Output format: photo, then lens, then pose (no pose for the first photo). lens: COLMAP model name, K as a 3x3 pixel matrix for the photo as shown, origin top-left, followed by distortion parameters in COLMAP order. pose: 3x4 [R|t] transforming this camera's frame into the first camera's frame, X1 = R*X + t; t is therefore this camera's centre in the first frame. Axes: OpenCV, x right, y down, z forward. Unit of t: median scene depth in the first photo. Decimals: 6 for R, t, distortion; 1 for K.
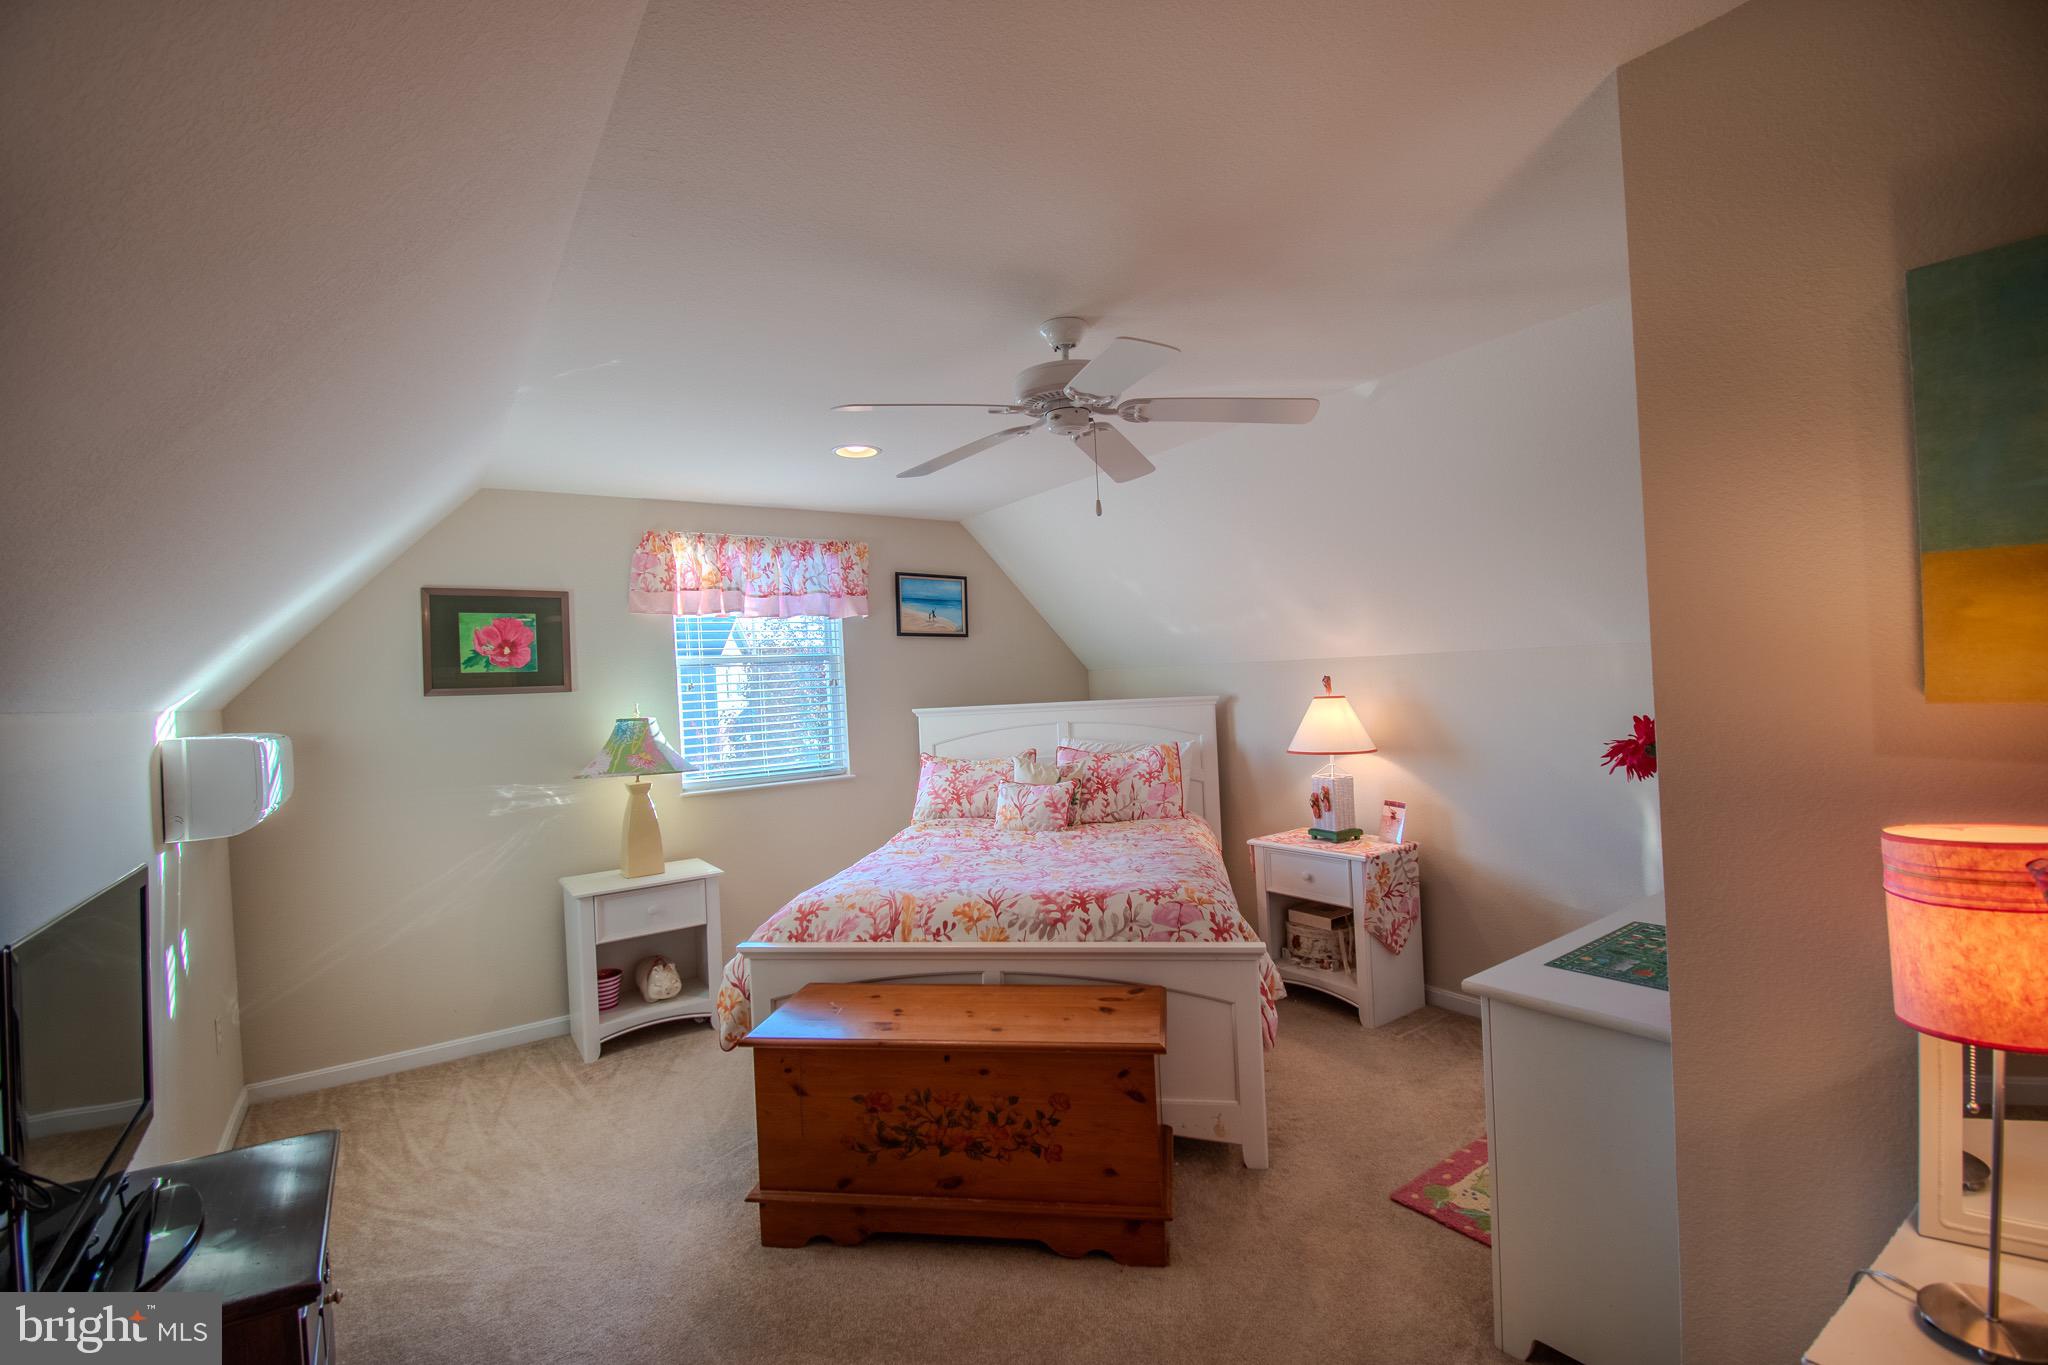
lens RADIAL K [[911.9, 0, 1026.6], [0, 911.9, 680.3], [0, 0, 1]] dist [0.023242, -0.027151]
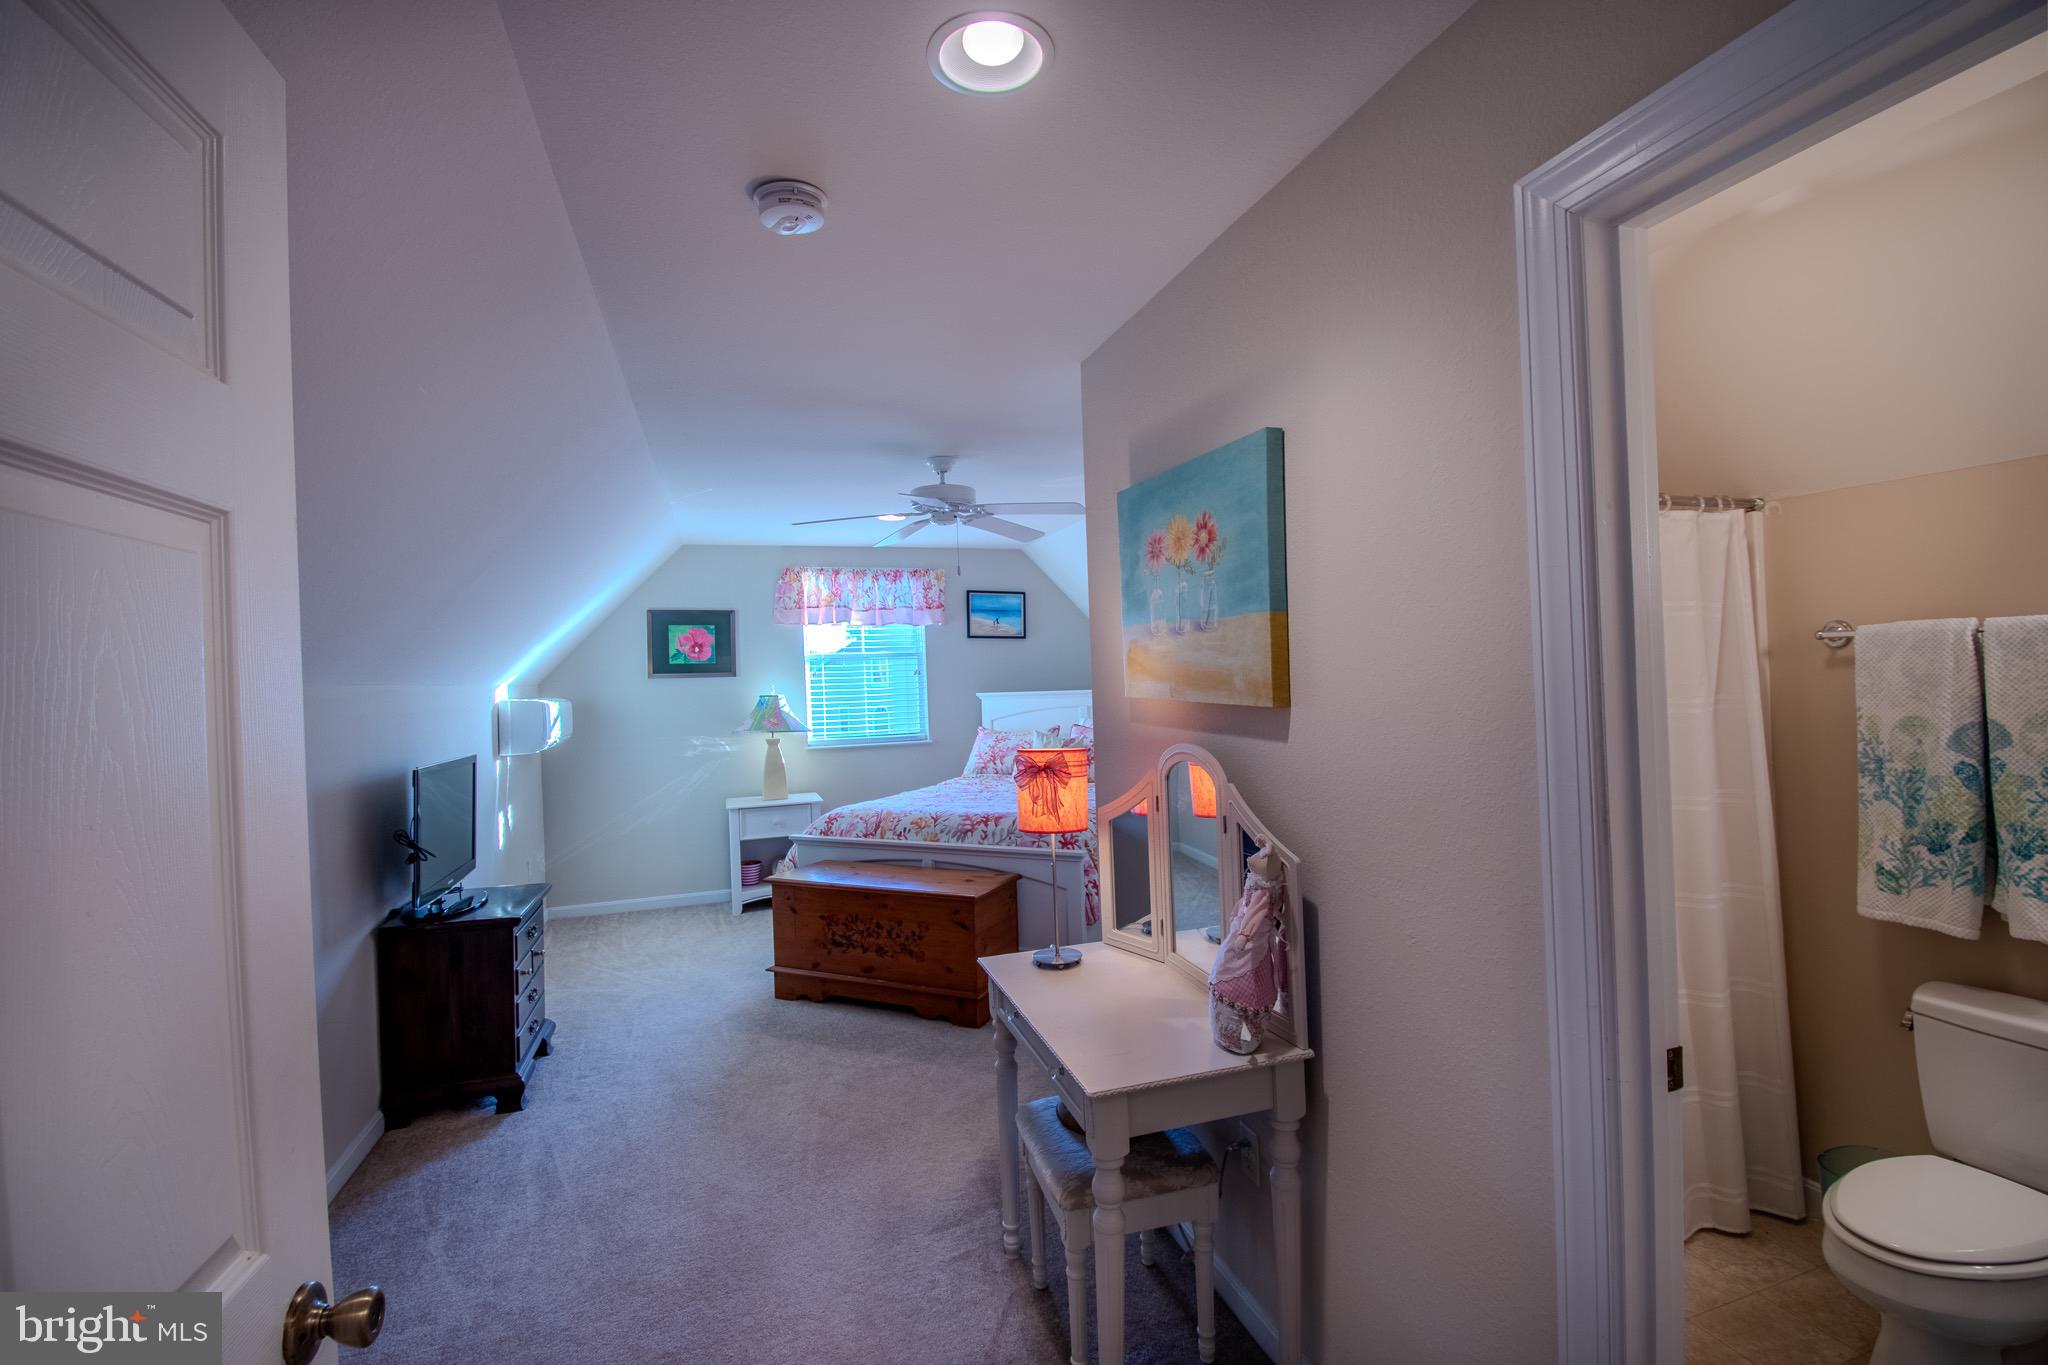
lens RADIAL K [[911.9, 0, 1026.6], [0, 911.9, 680.3], [0, 0, 1]] dist [0.023242, -0.027151]
pose [[0.960284, 0.017277, -0.278488, 0.412641], [-0.012953, 0.999765, 0.017359, -0.014772], [0.278722, -0.013062, 0.960283, -0.338703]]
